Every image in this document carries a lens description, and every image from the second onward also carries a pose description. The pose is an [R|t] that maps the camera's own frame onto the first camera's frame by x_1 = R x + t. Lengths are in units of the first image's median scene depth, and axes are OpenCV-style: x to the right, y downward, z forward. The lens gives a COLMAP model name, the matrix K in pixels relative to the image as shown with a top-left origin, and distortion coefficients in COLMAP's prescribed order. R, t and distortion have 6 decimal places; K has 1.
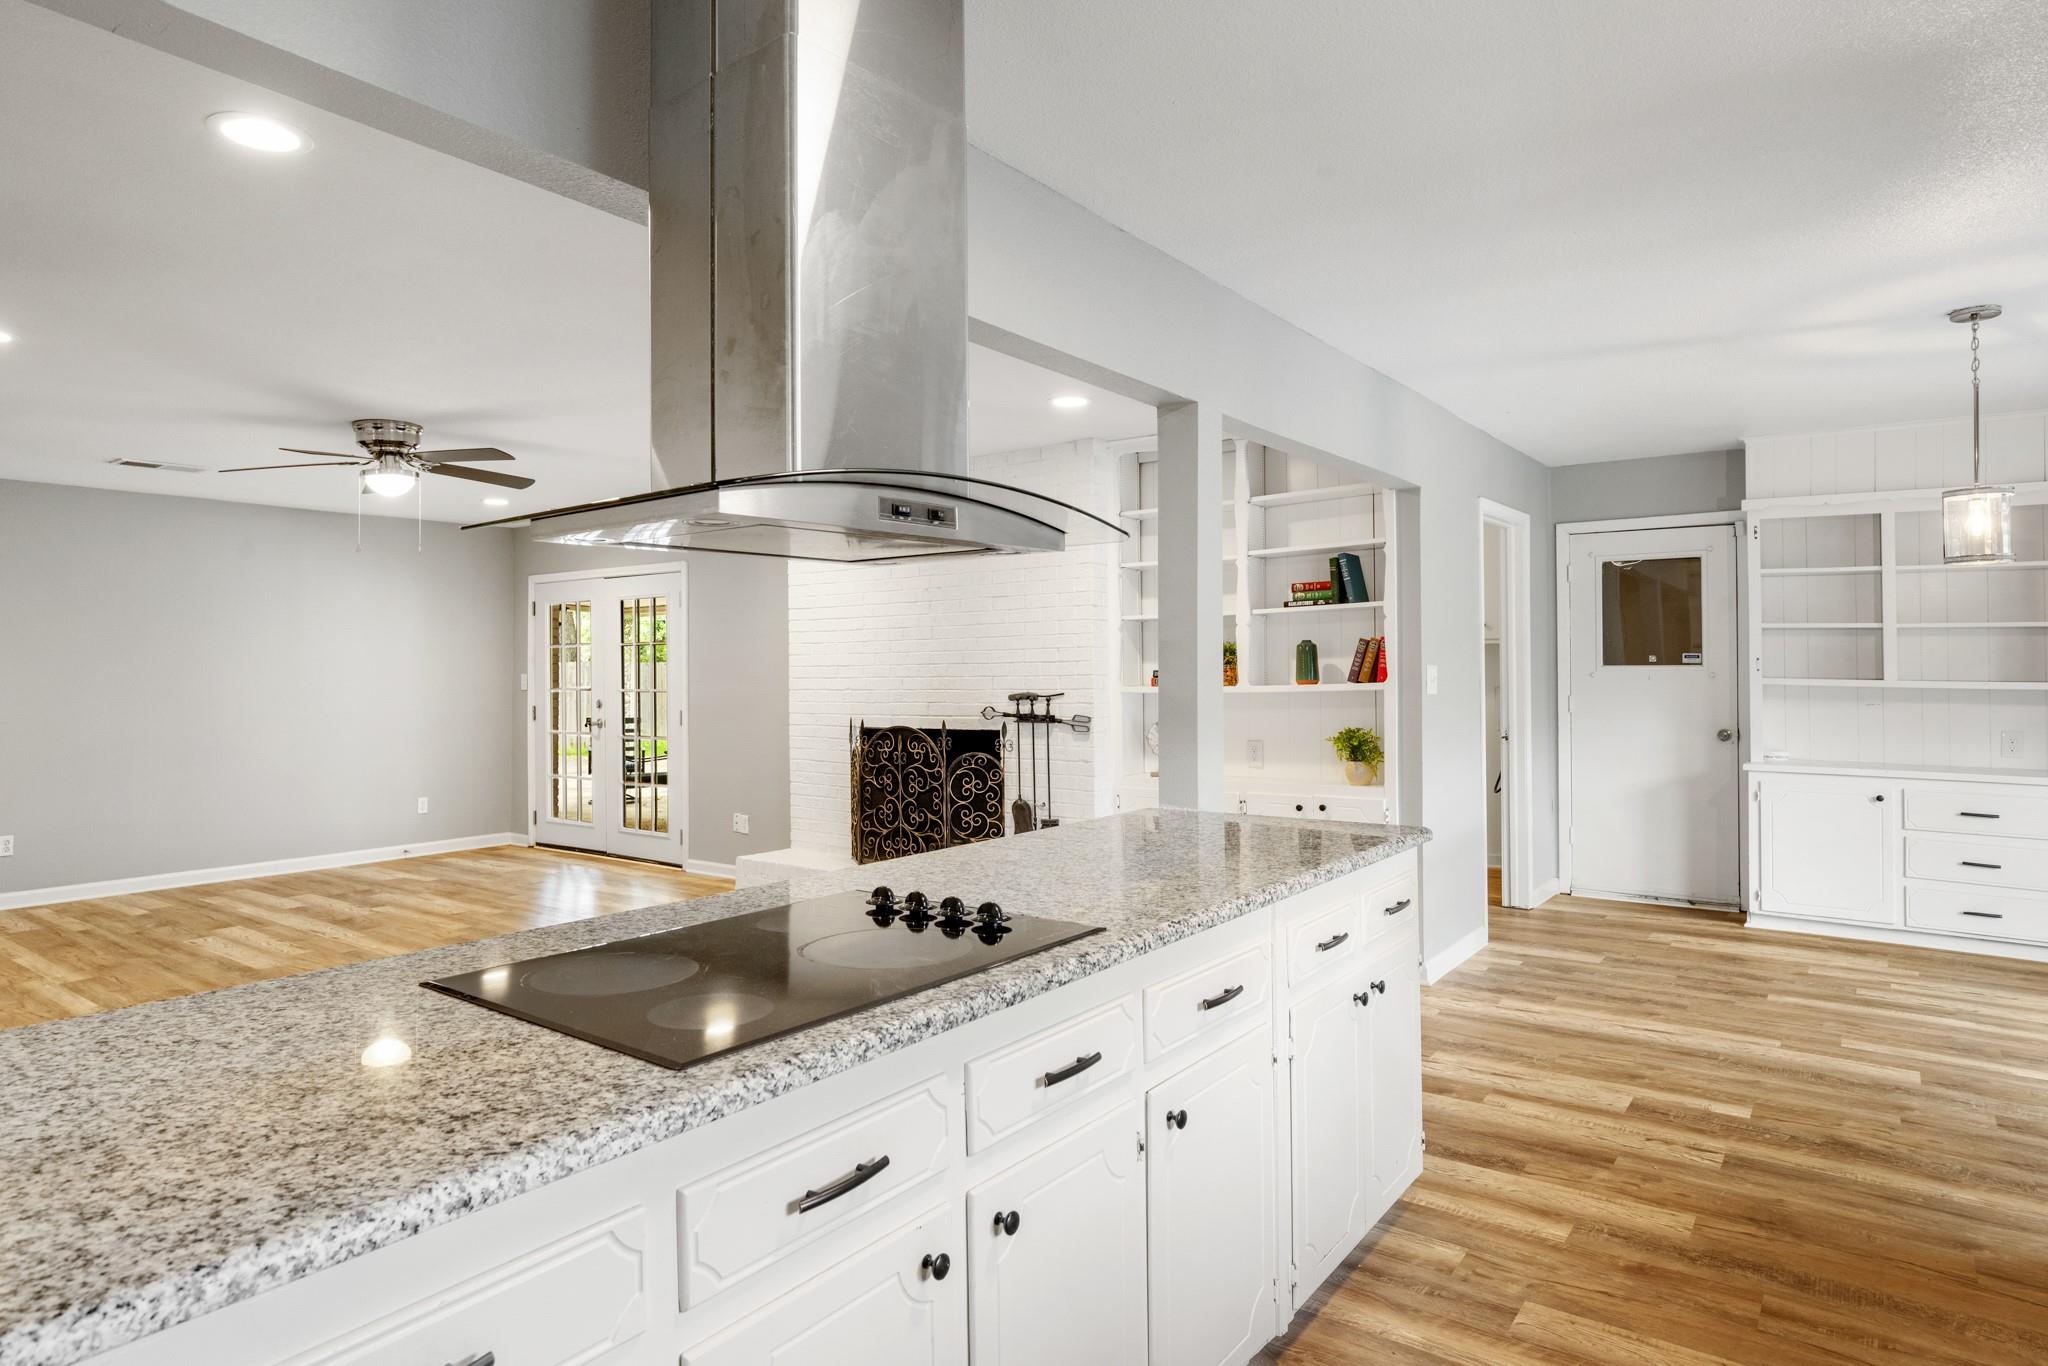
lens RADIAL K [[1163.8, 0, 1023.2], [0, 1163.8, 655.1], [0, 0, 1]] dist [0.001619, 0.001363]
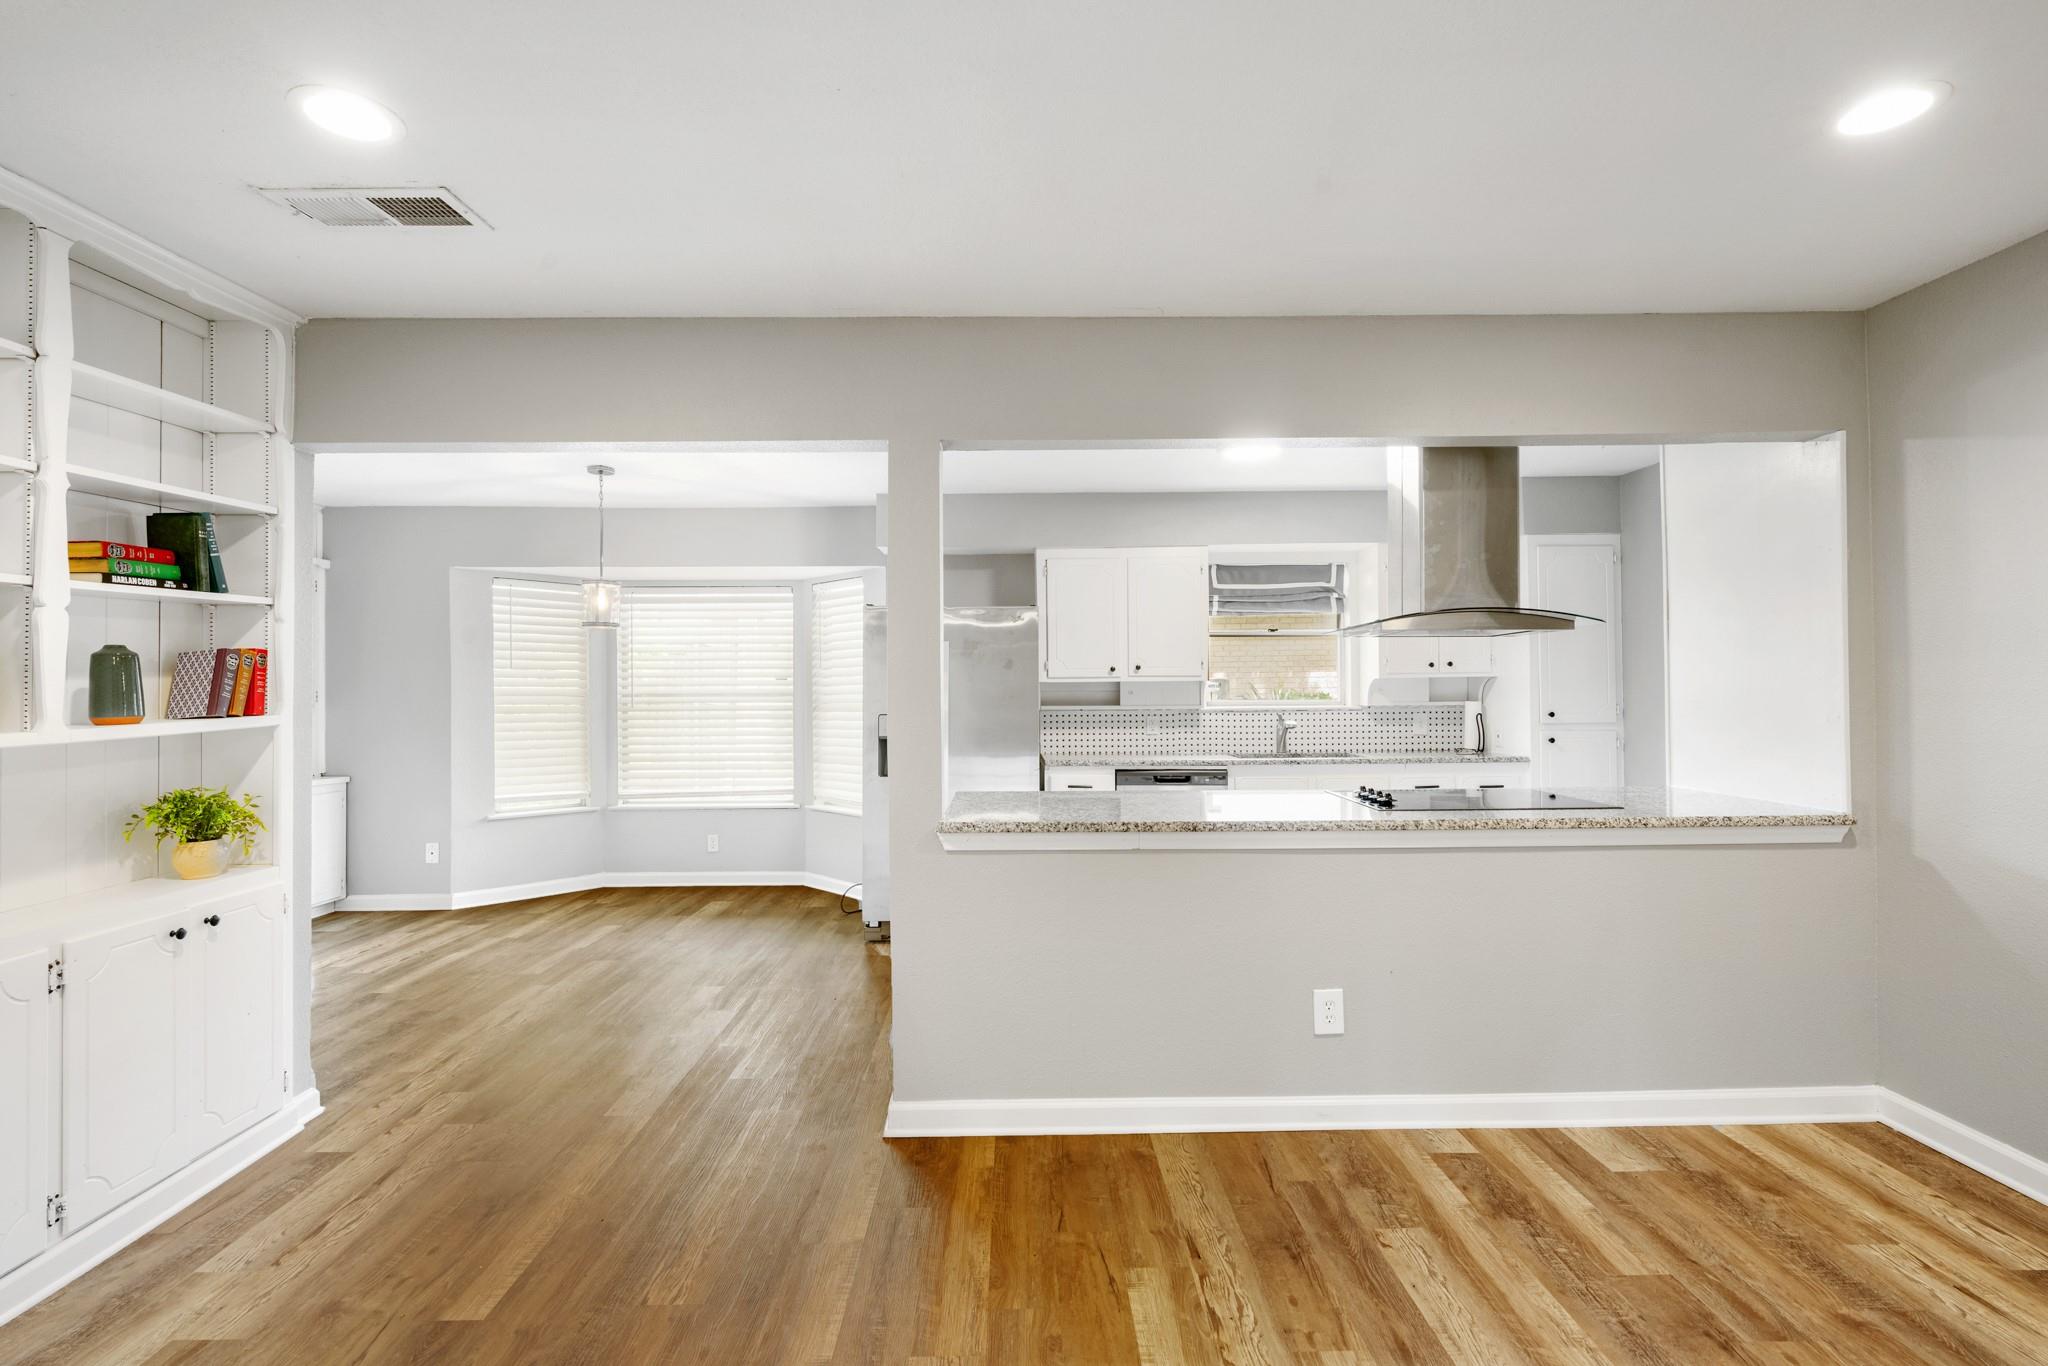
lens RADIAL K [[962.7, 0, 1034.7], [0, 962.7, 675.7], [0, 0, 1]] dist [0.003138, -0.001357]
pose [[-0.600521, 0.020602, 0.799344, -0.353806], [0.002987, 0.999719, -0.023522, 0.012826], [-0.799604, -0.011738, -0.600413, 0.824300]]
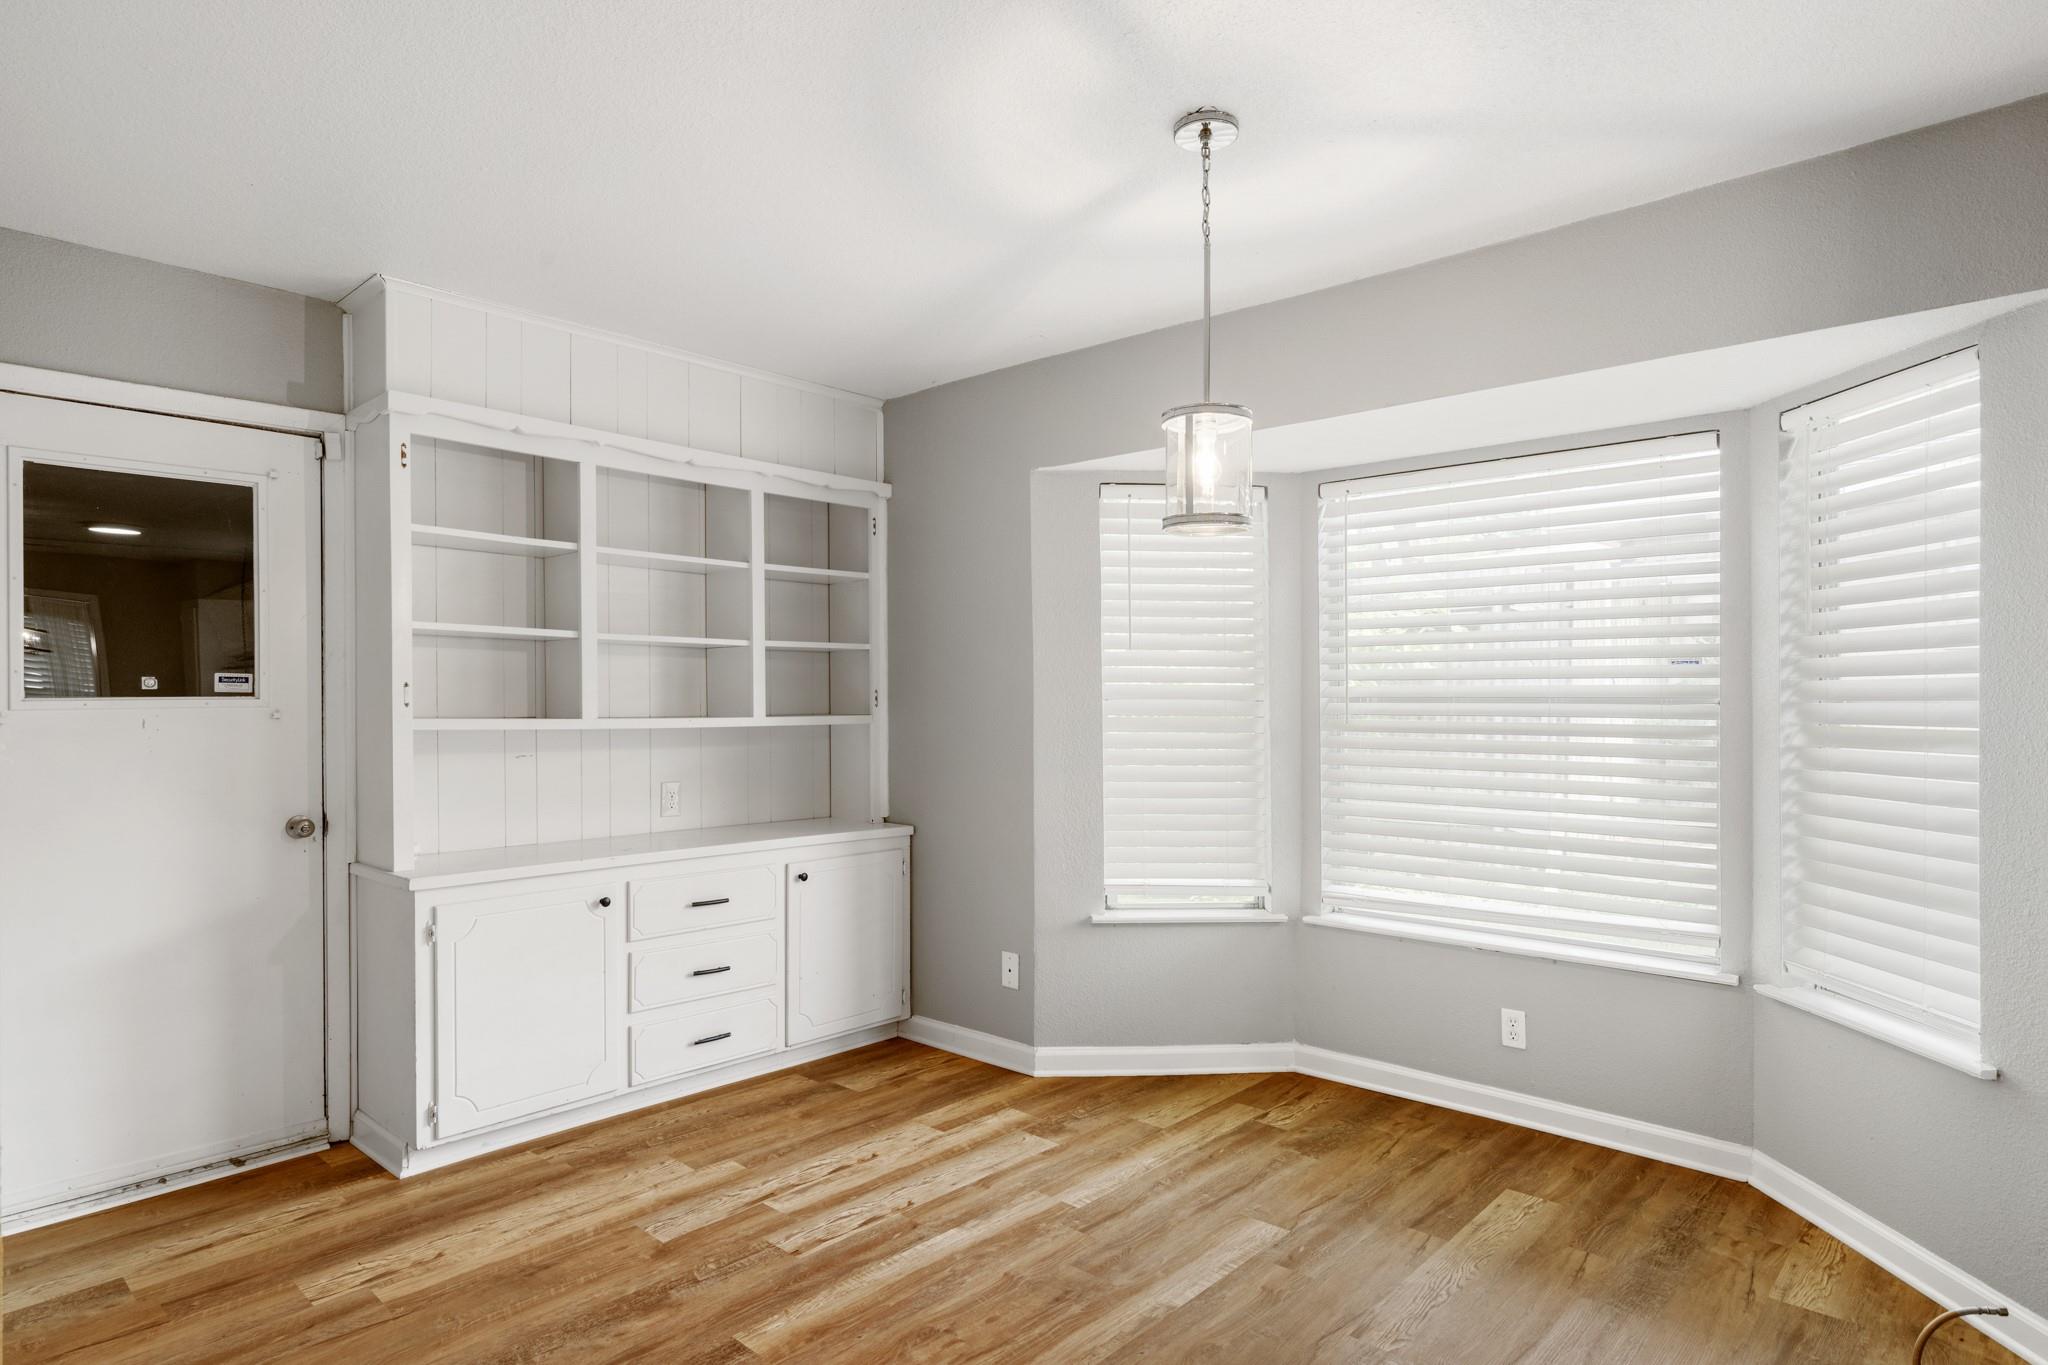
lens RADIAL K [[1163.8, 0, 1003.4], [0, 1163.8, 695.6], [0, 0, 1]] dist [0.001619, 0.001363]
pose [[0.117542, 0.001054, 0.993067, 0.113401], [-0.004991, 0.999987, -0.000470, 0.007378], [-0.993055, -0.004901, 0.117546, 0.650982]]
